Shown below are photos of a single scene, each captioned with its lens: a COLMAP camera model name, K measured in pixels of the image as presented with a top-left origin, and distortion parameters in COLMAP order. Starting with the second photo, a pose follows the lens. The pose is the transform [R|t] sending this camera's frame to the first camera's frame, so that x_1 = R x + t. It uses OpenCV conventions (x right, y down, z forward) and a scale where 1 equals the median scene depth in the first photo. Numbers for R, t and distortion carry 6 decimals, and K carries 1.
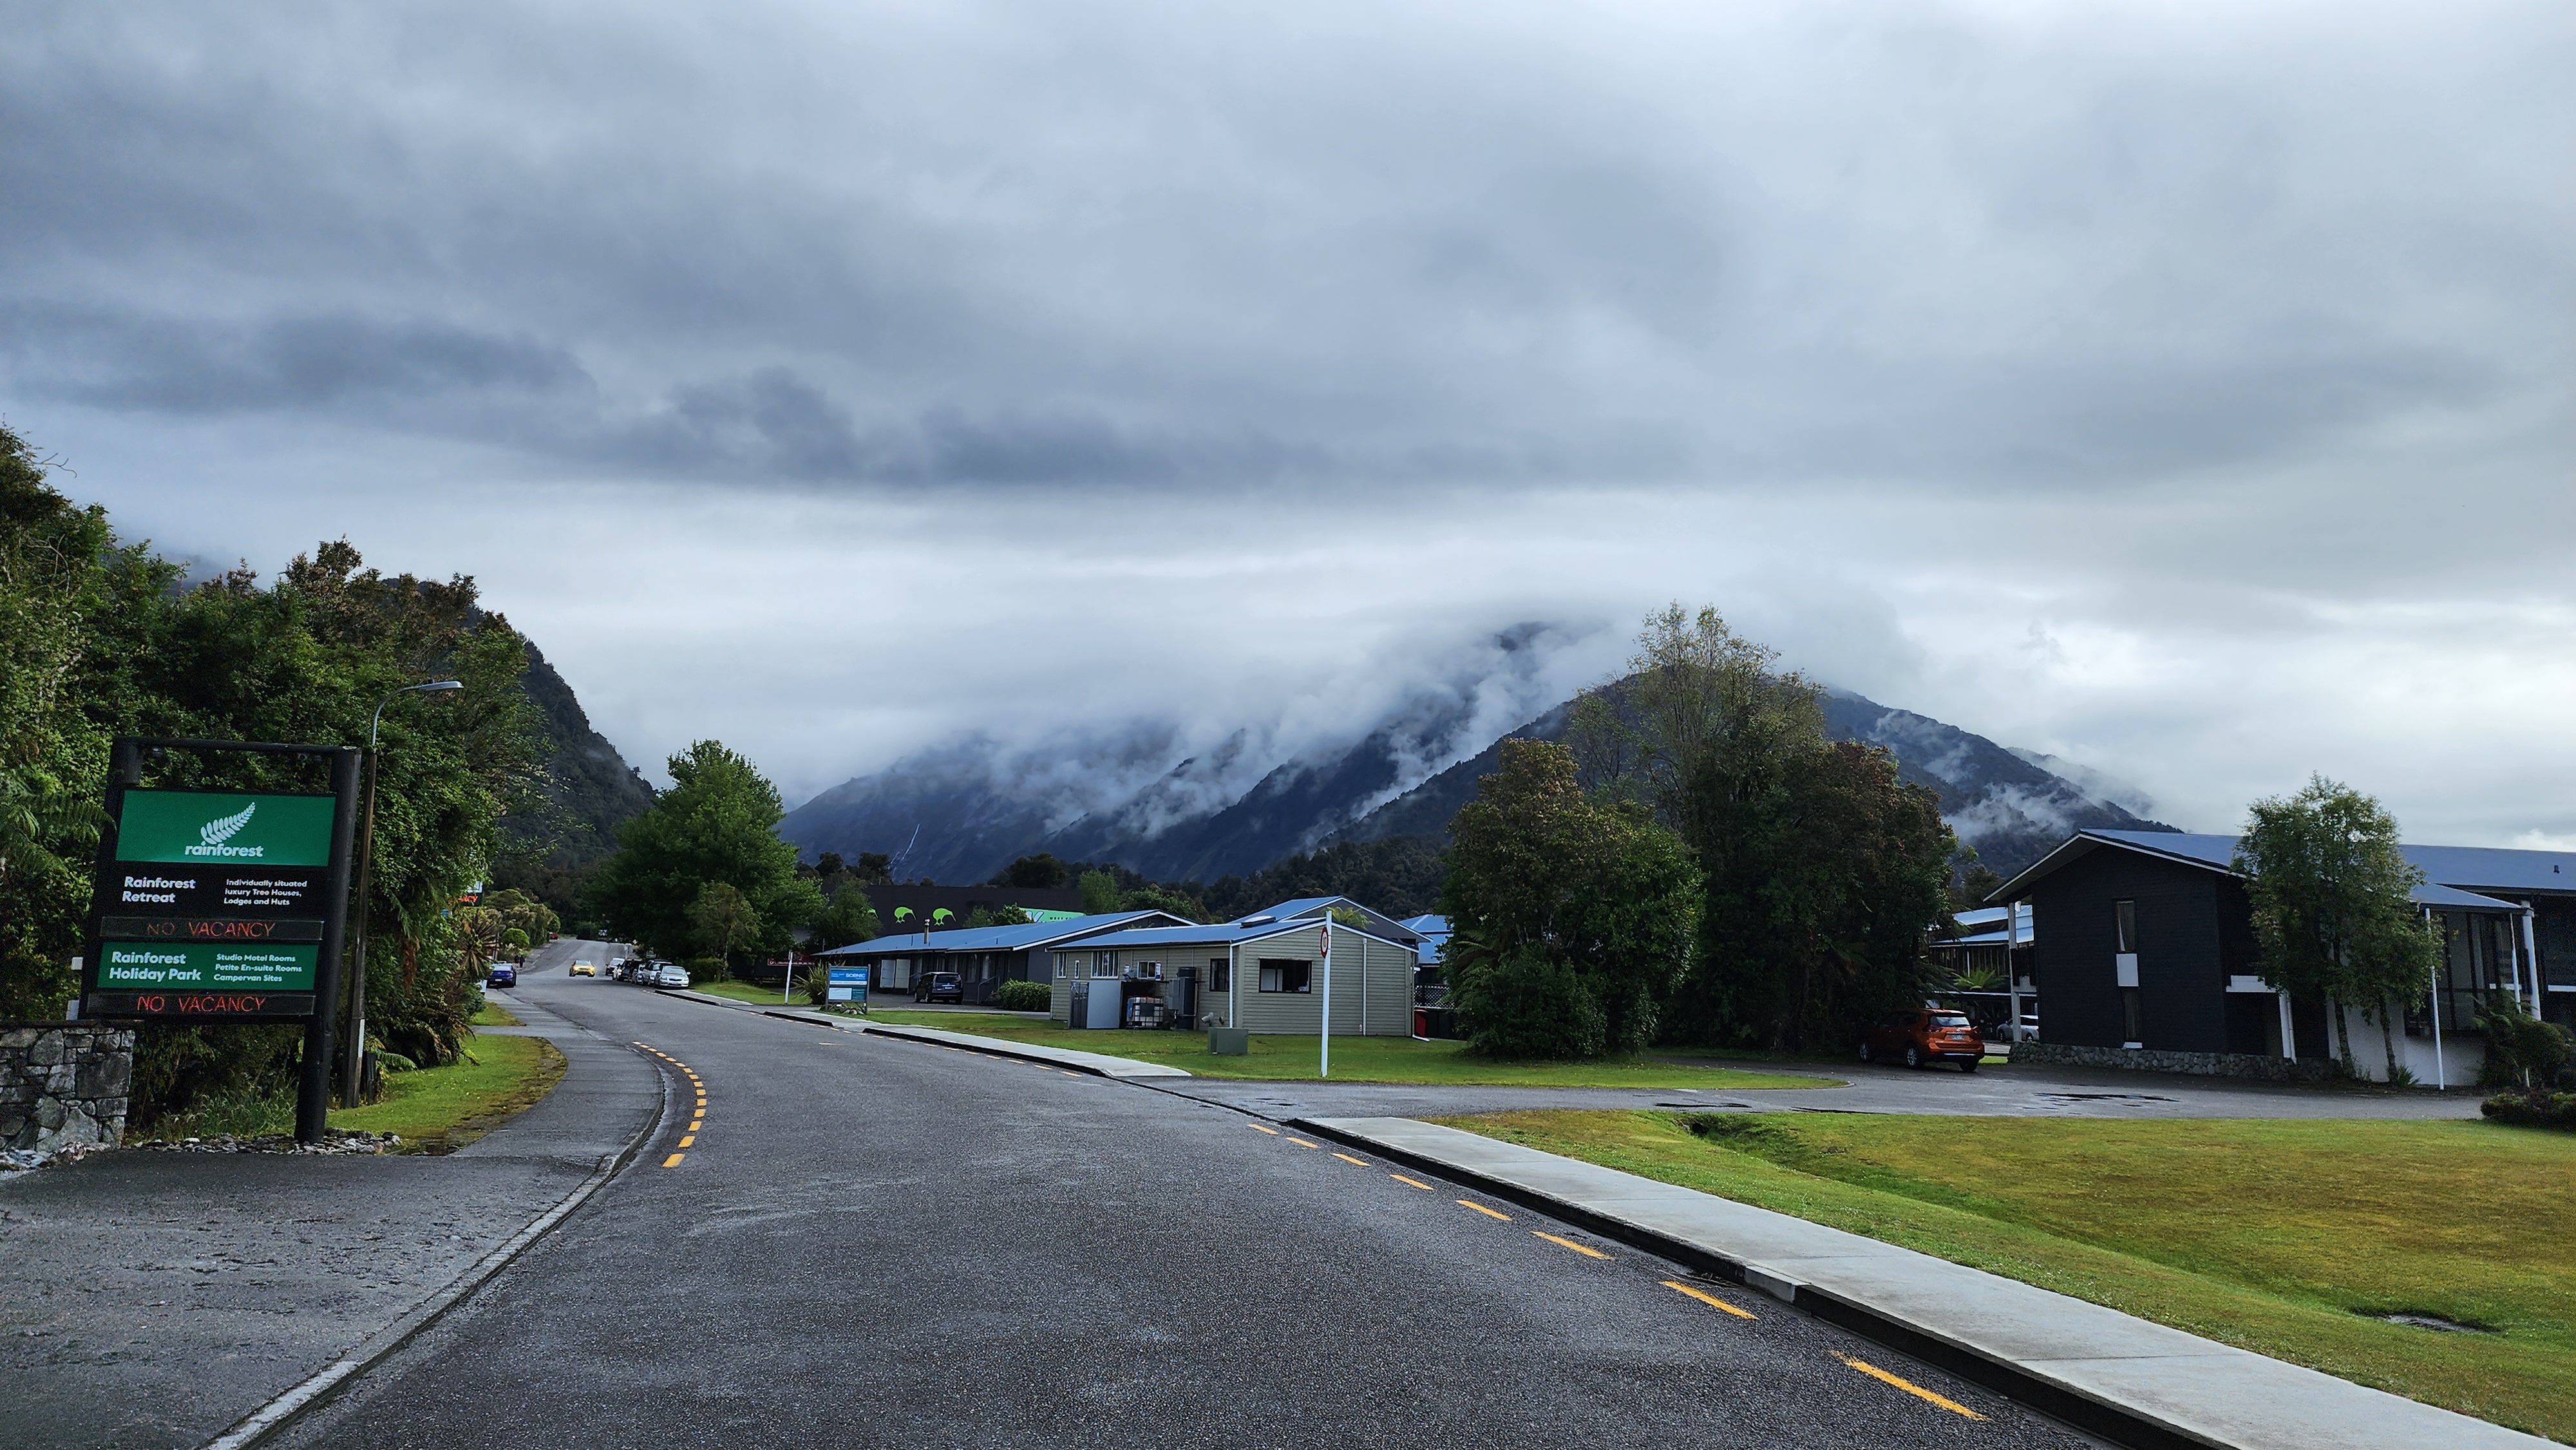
lens RADIAL K [[1651.9, 0, 1293.9], [0, 1651.9, 717.8], [0, 0, 1]] dist [0.057682, -0.040608]
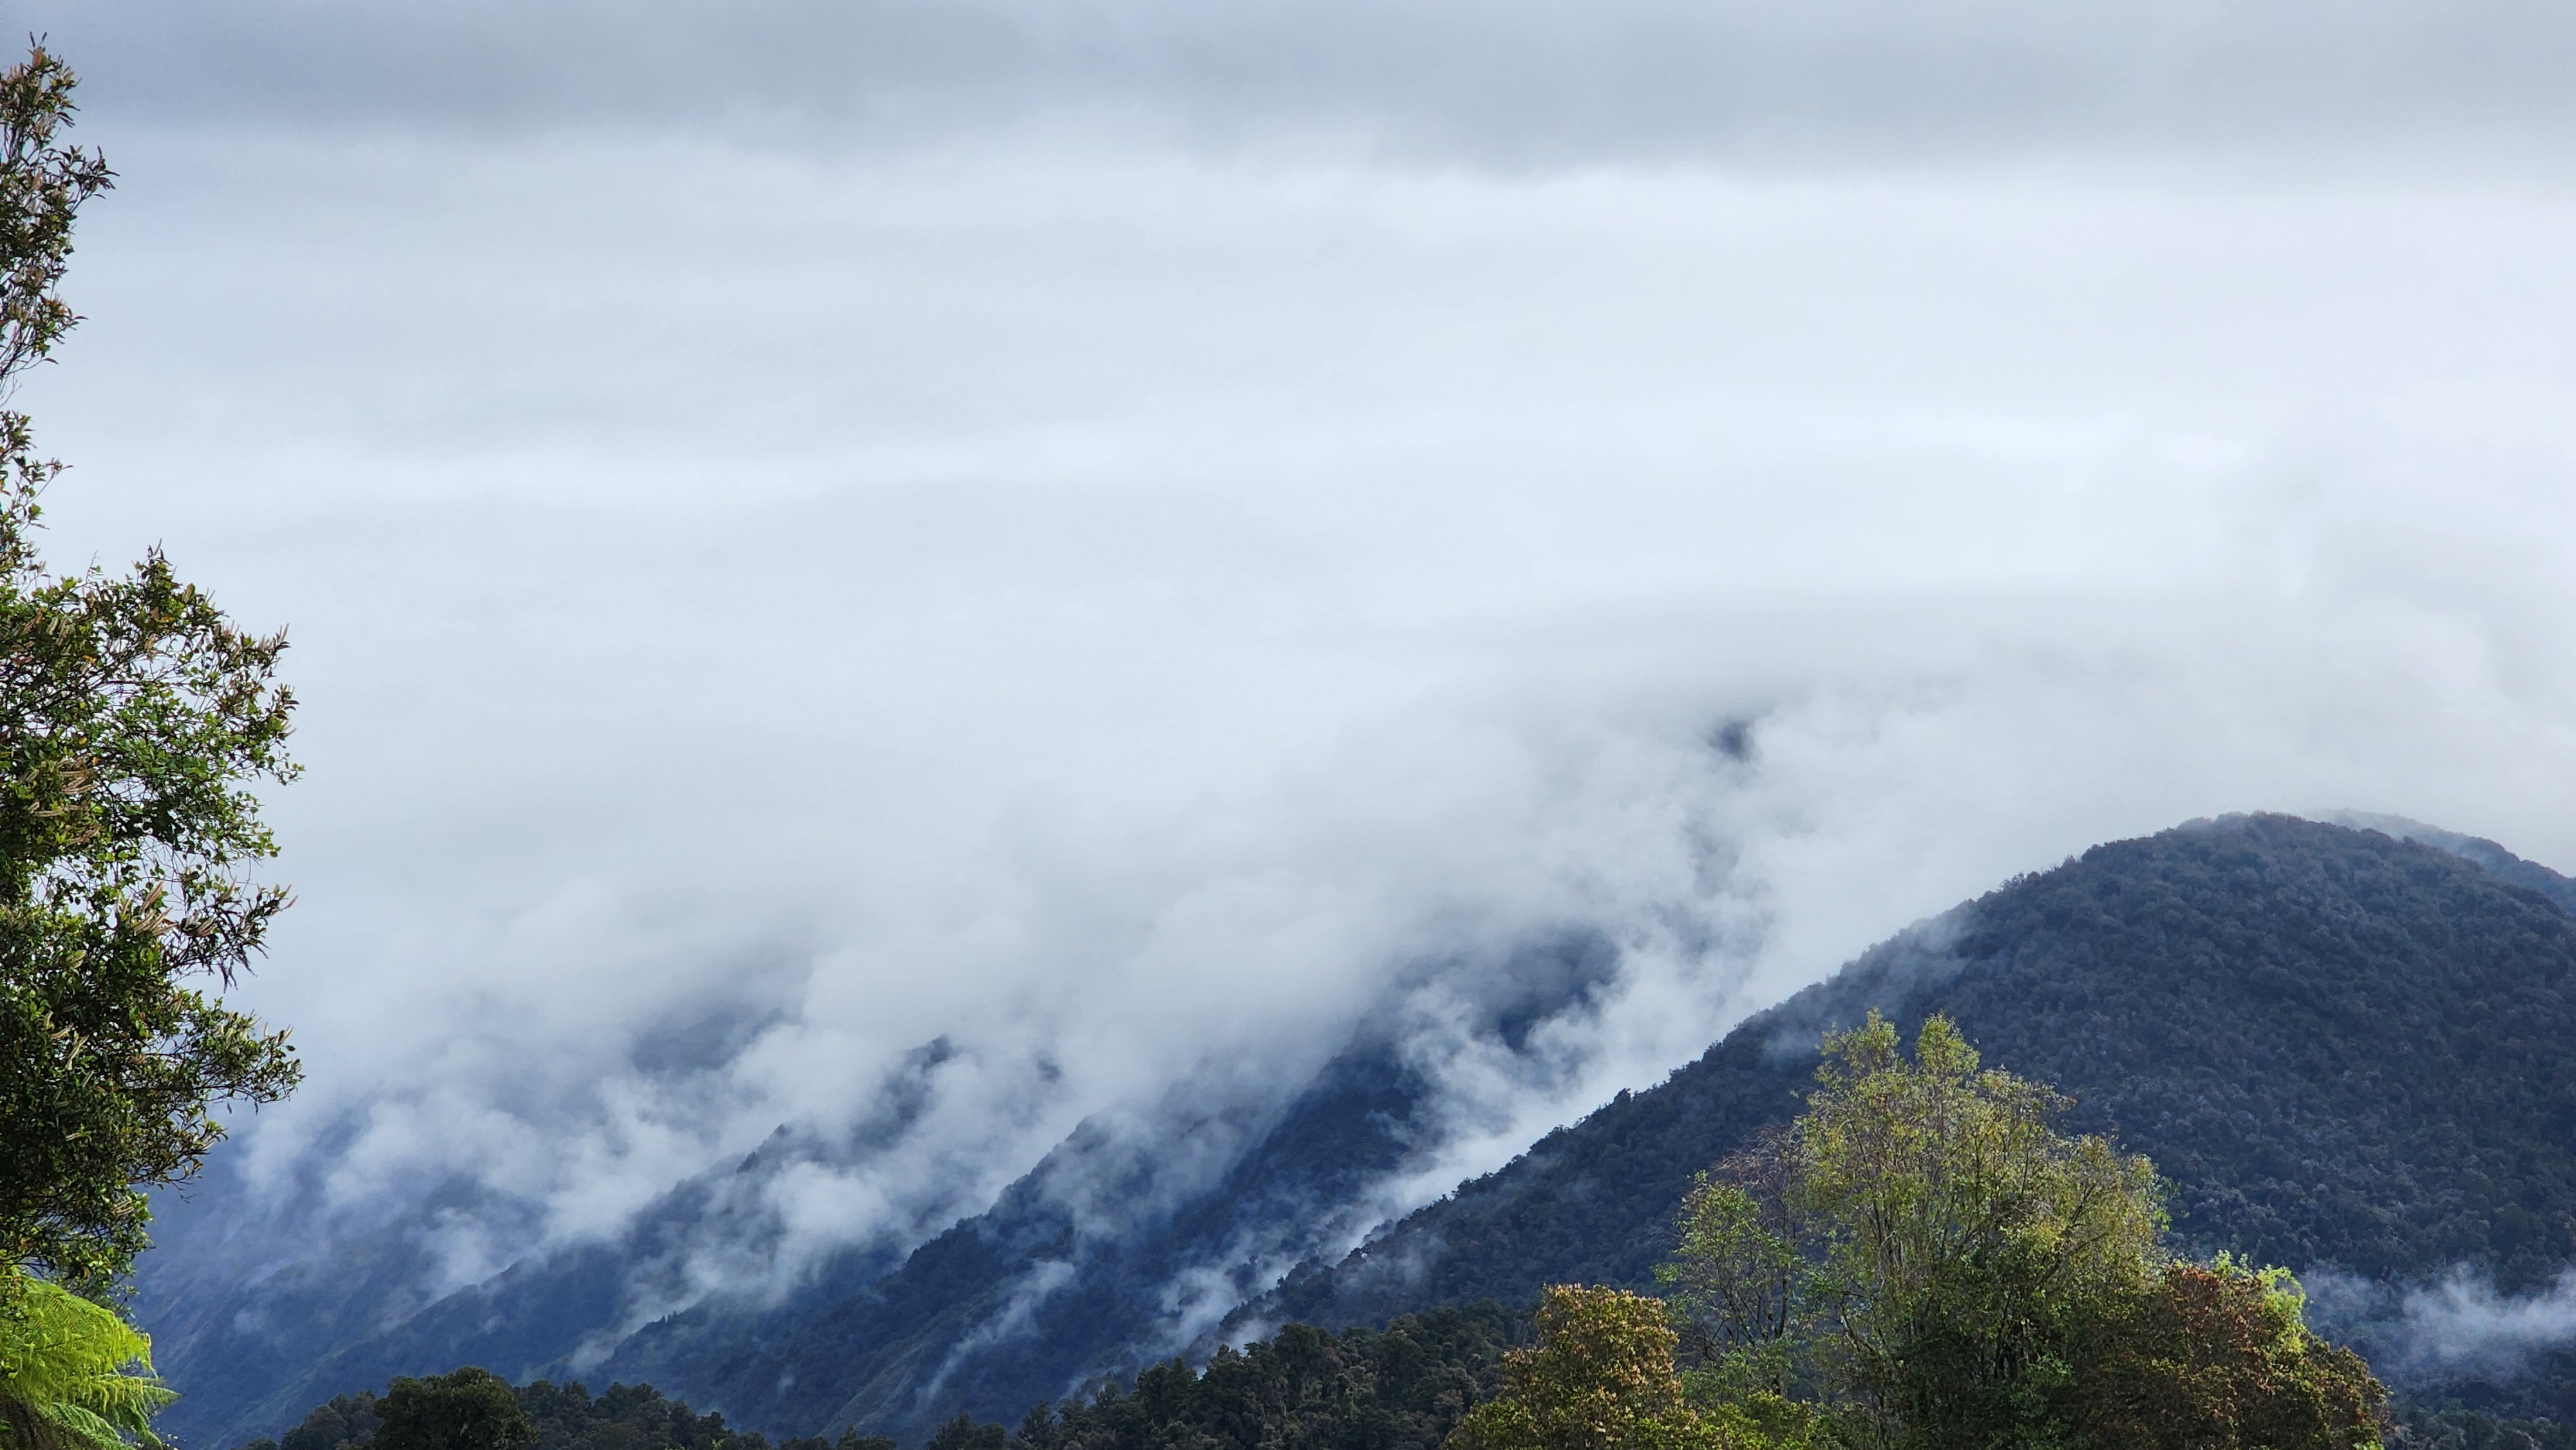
lens RADIAL K [[4788.2, 0, 1238.3], [0, 4788.2, 759.0], [0, 0, 1]] dist [-0.033599, 0.000000]
pose [[0.999837, 0.000667, 0.018061, -0.003066], [0.000059, 0.999194, -0.040154, -0.038814], [-0.018073, 0.040148, 0.999030, -0.244432]]
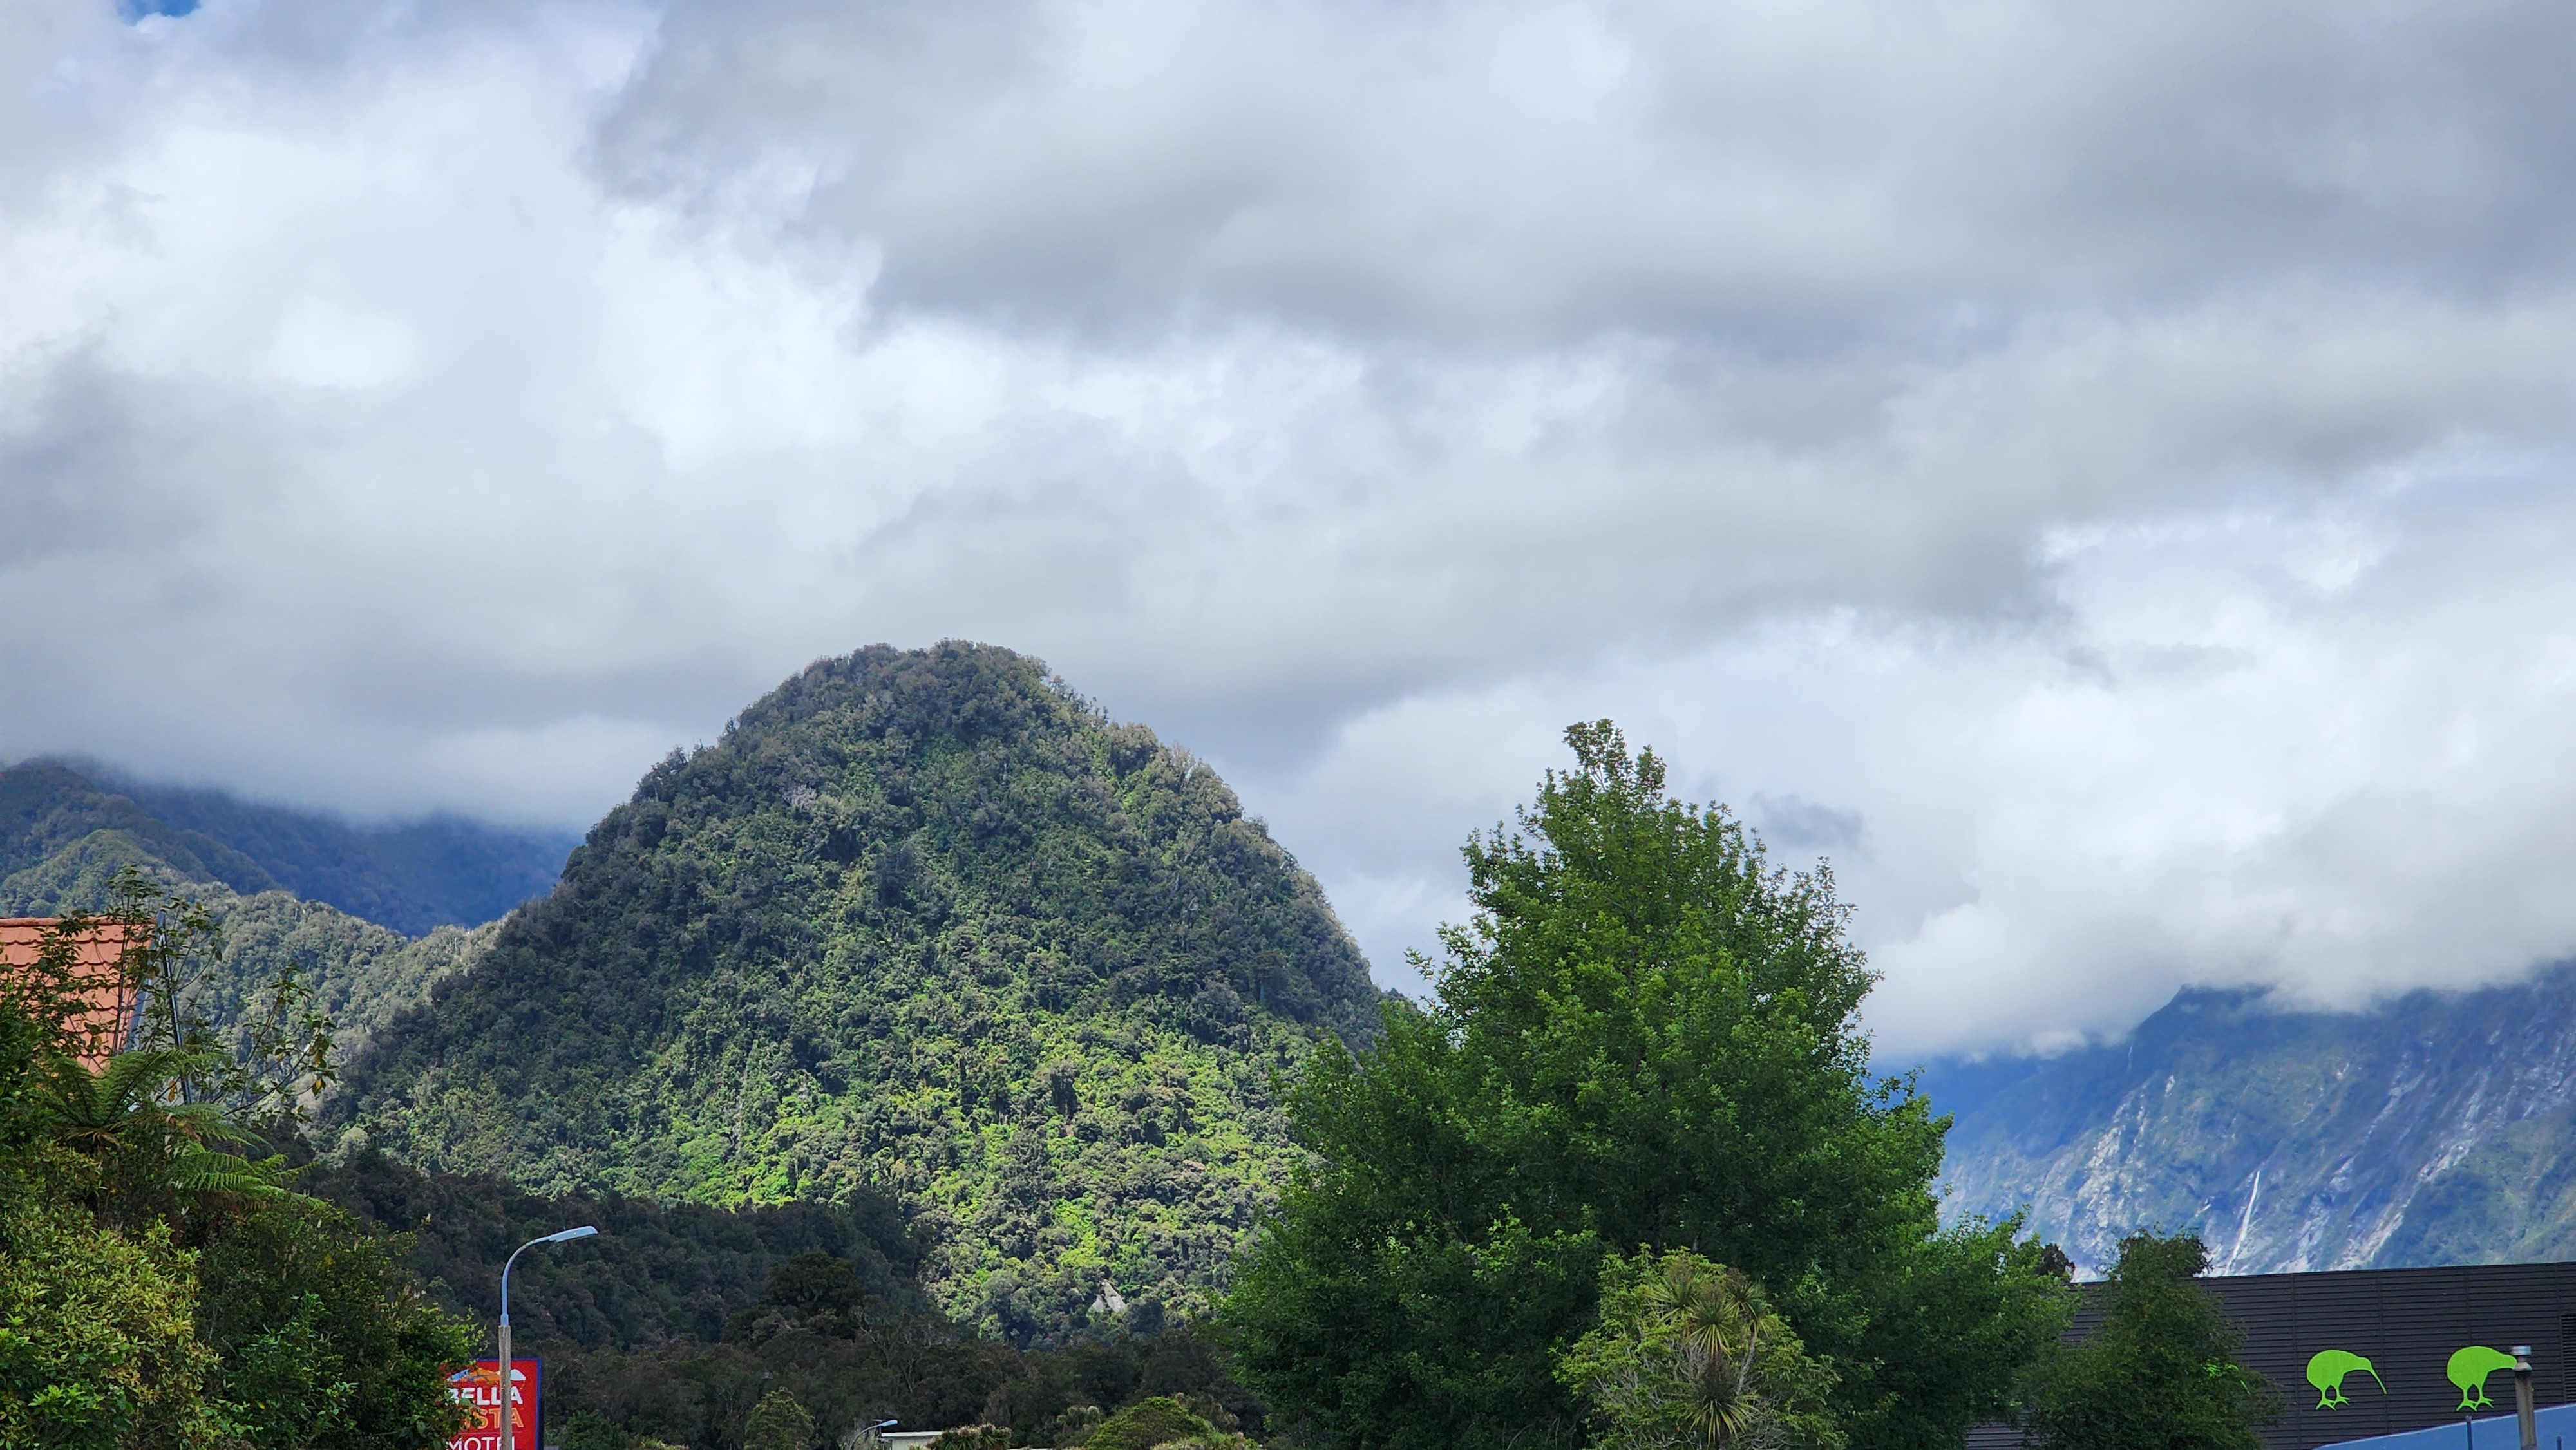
lens RADIAL K [[4788.2, 0, 1285.1], [0, 4788.2, 628.0], [0, 0, 1]] dist [-0.033599, 0.000000]
pose [[0.909290, -0.125872, -0.396670, -0.095560], [0.107225, 0.991842, -0.068940, 0.048036], [0.402112, 0.020153, 0.915369, 0.300790]]
